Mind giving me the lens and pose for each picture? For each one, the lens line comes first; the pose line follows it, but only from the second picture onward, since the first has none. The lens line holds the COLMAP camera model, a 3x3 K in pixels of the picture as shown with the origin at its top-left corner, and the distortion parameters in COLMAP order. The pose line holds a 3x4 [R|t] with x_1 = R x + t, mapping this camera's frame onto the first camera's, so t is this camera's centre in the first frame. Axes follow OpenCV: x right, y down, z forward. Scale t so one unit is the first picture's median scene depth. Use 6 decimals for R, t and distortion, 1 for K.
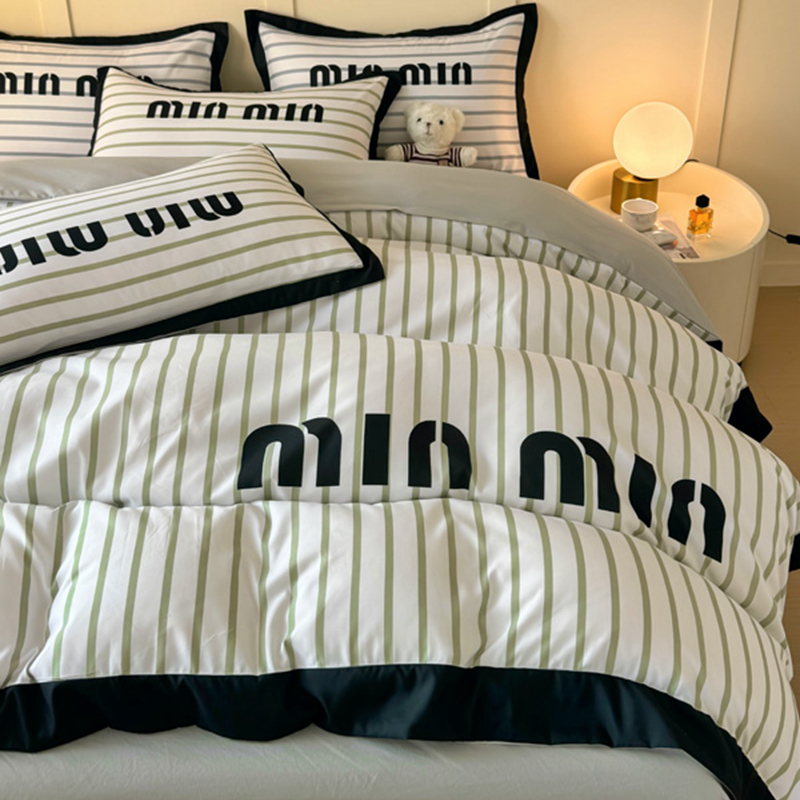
lens RADIAL K [[1060.9, 0, 415.0], [0, 1060.9, 276.3], [0, 0, 1]] dist [0.099387, 0.000000]
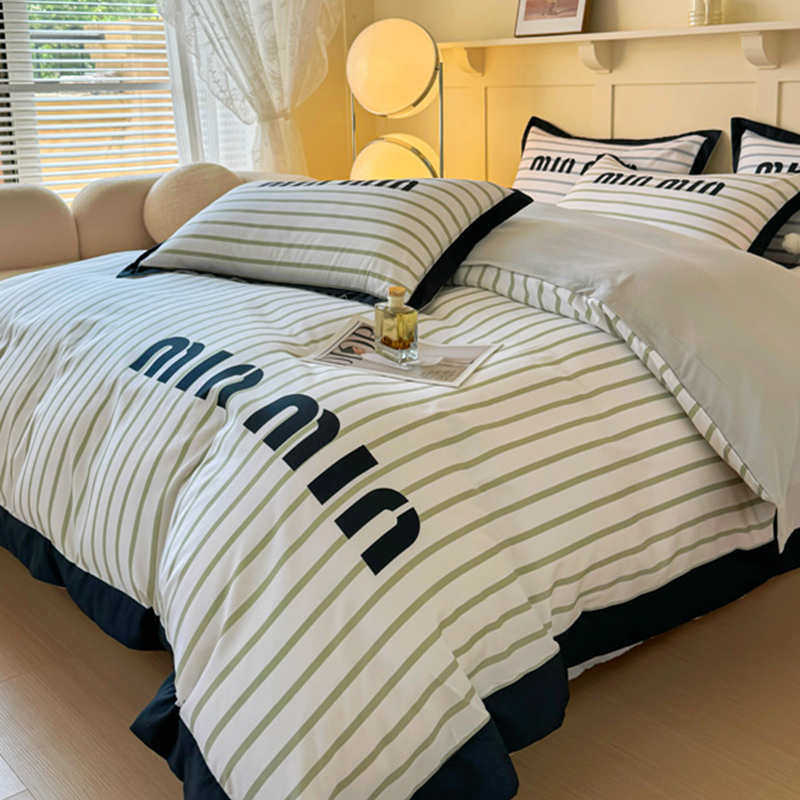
lens RADIAL K [[1060.9, 0, 405.3], [0, 1060.9, 277.7], [0, 0, 1]] dist [0.099387, 0.000000]
pose [[0.631134, 0.134494, -0.763925, 0.518276], [-0.324234, 0.940429, -0.102305, 0.137265], [0.704657, 0.312259, 0.637144, 0.101179]]
